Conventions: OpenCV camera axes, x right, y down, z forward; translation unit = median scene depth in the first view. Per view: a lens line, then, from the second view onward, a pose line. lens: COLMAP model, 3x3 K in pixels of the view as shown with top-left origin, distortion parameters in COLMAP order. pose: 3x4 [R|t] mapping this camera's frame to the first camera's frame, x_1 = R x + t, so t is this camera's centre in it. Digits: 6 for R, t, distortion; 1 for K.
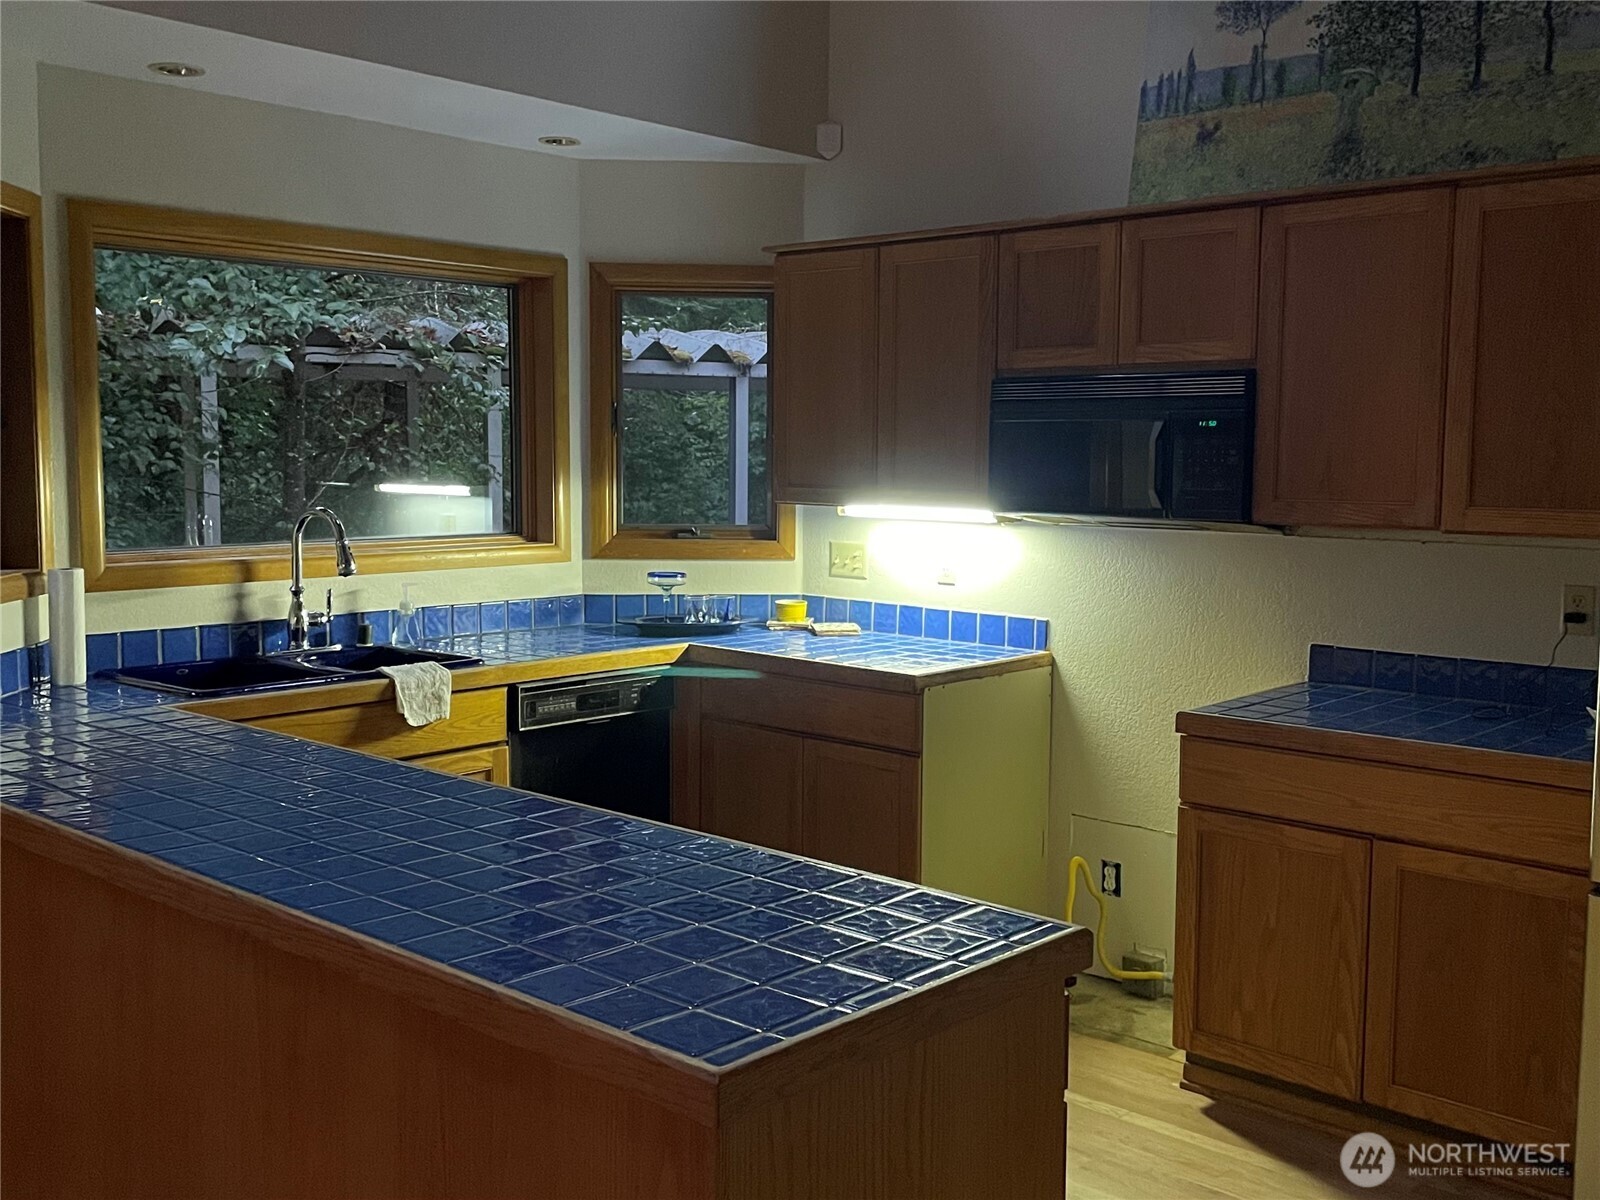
lens RADIAL K [[1614.7, 0, 806.1], [0, 1614.7, 599.0], [0, 0, 1]] dist [0.071329, 0.000000]
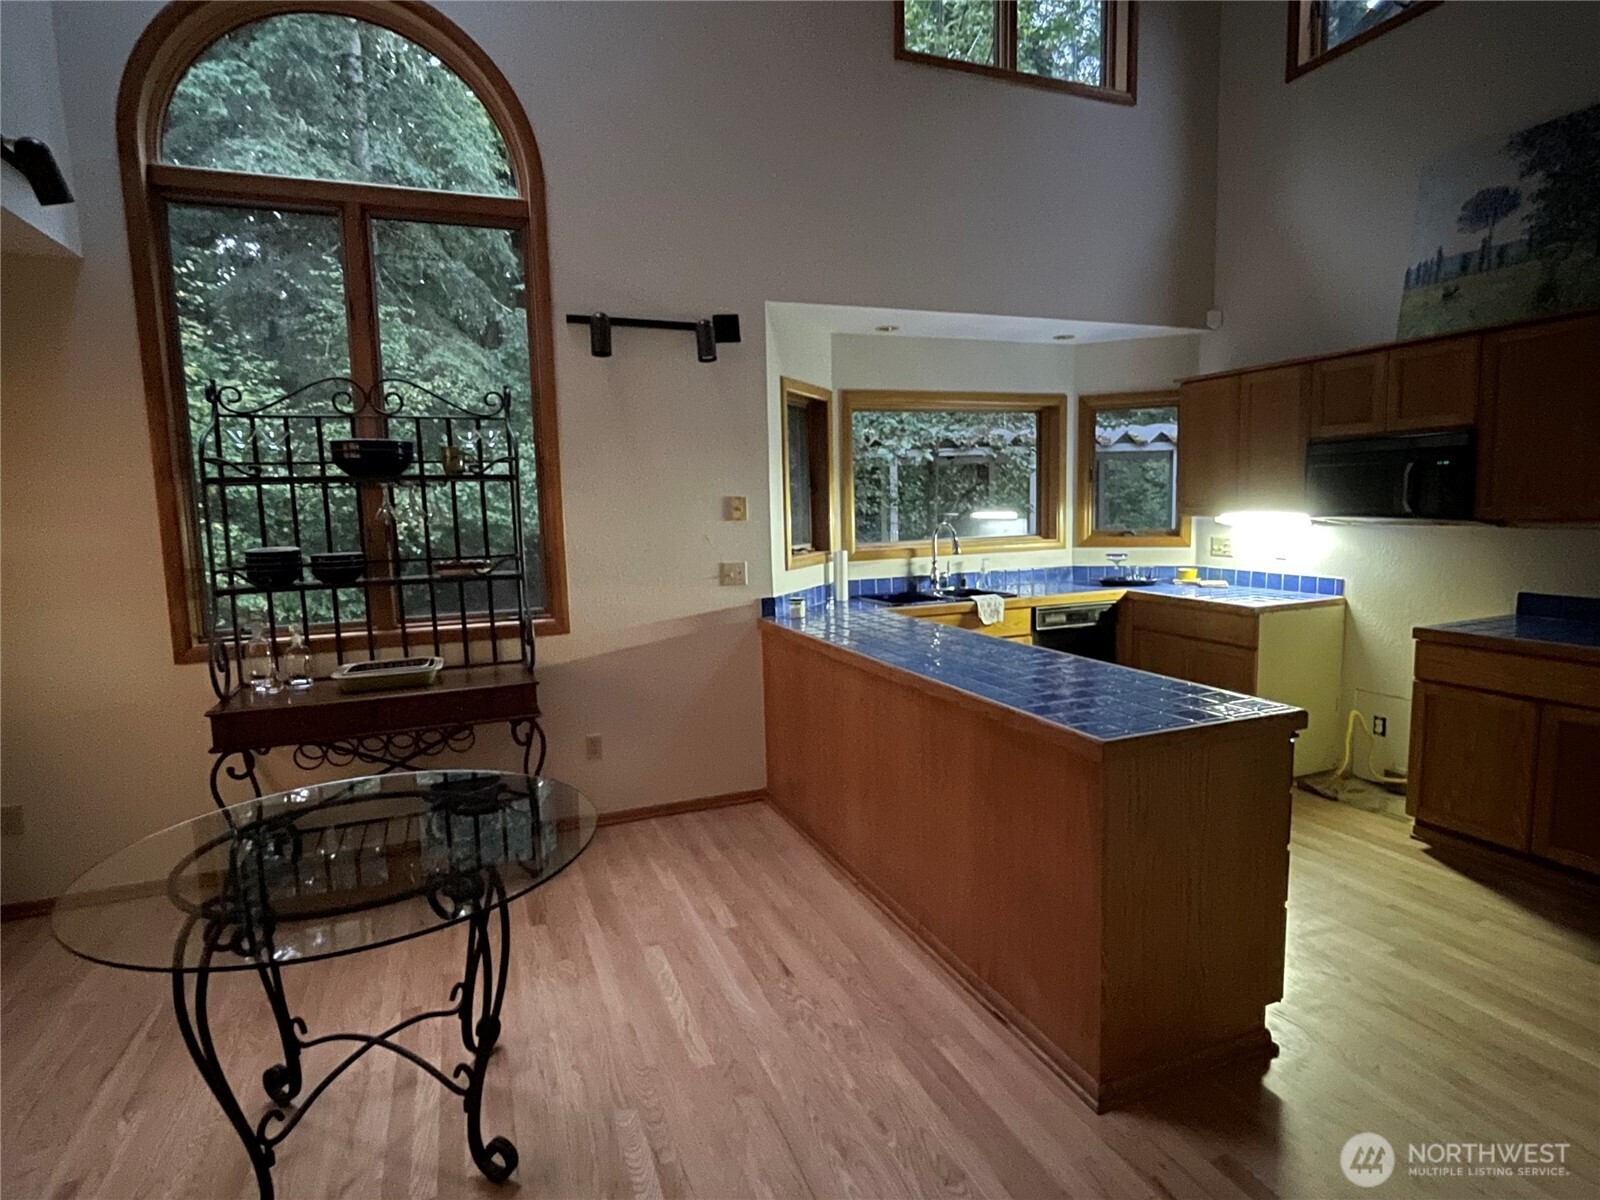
lens RADIAL K [[854.9, 0, 798.4], [0, 854.9, 603.4], [0, 0, 1]] dist [-0.014344, 0.005899]
pose [[0.896471, 0.019895, -0.442656, 0.030685], [-0.006524, 0.999476, 0.031708, 0.015744], [0.443055, -0.025538, 0.896131, -0.104943]]
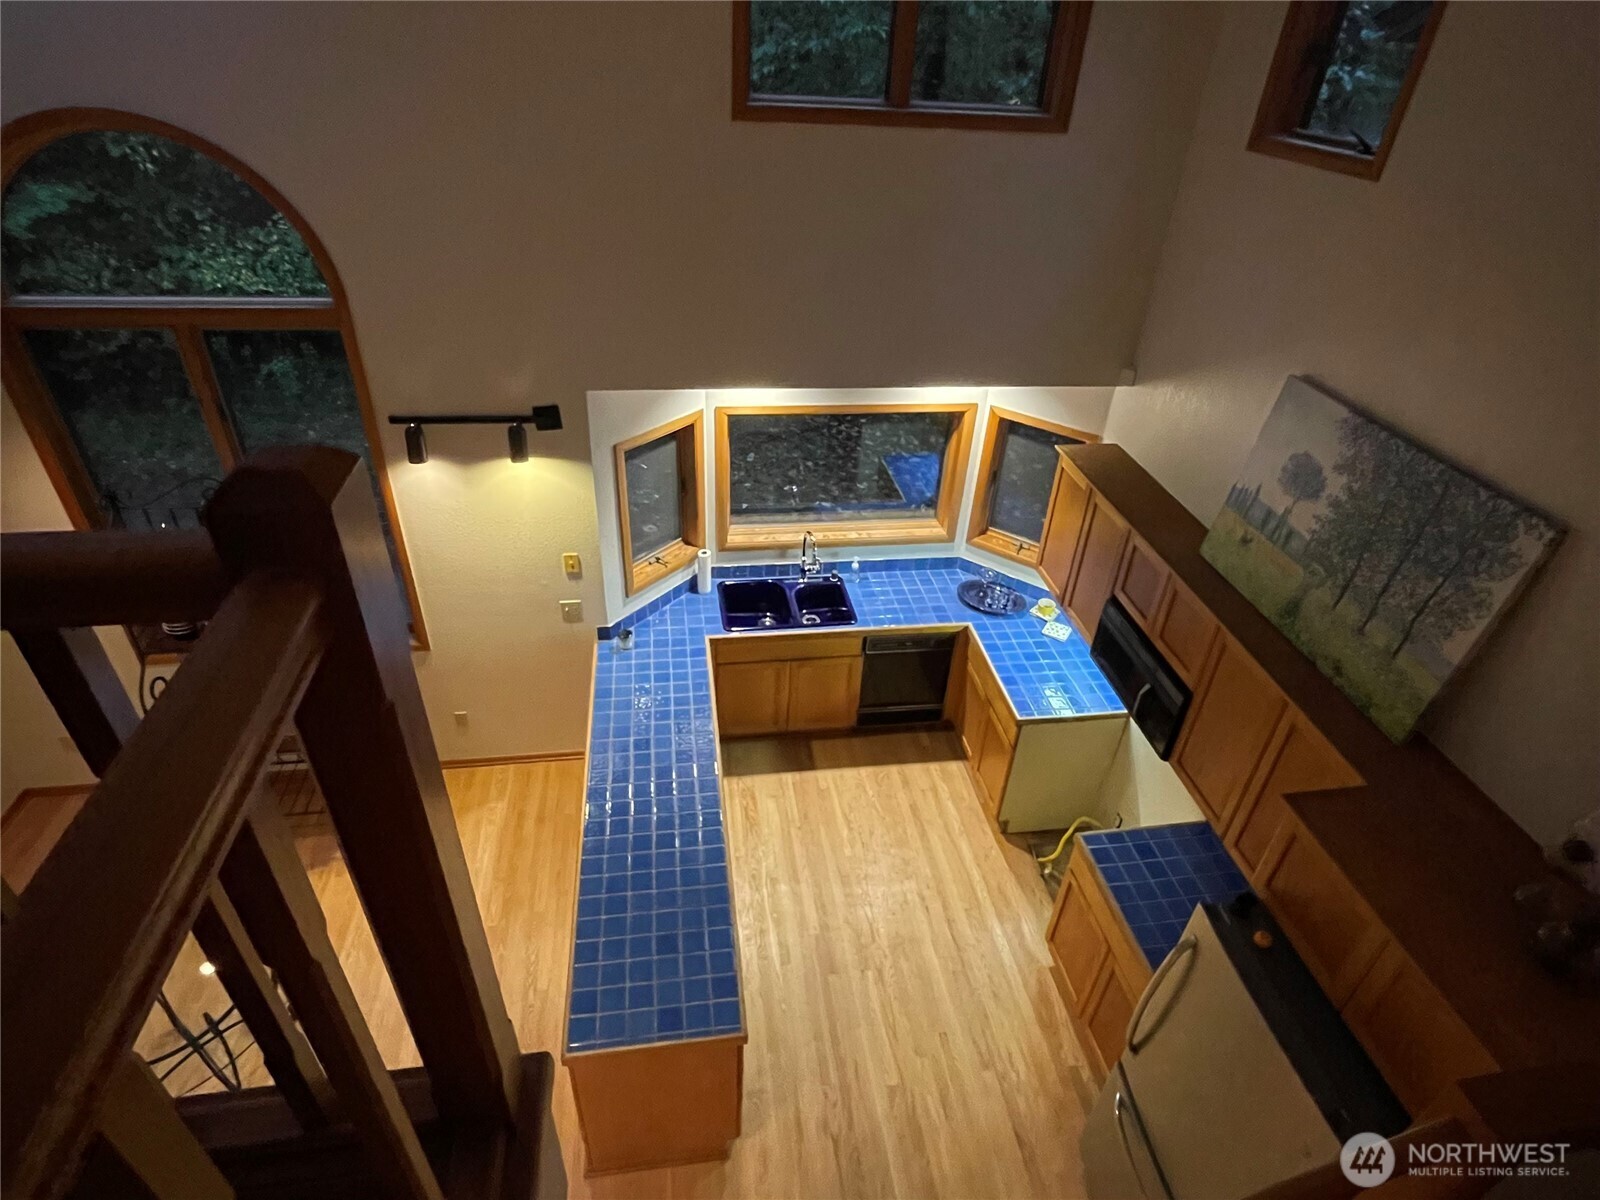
lens RADIAL K [[854.9, 0, 805.4], [0, 854.9, 602.3], [0, 0, 1]] dist [-0.014344, 0.005899]
pose [[0.777161, 0.379635, -0.501895, 0.327495], [-0.100569, 0.862216, 0.496456, -0.560155], [0.621214, -0.335351, 0.708261, 0.114520]]
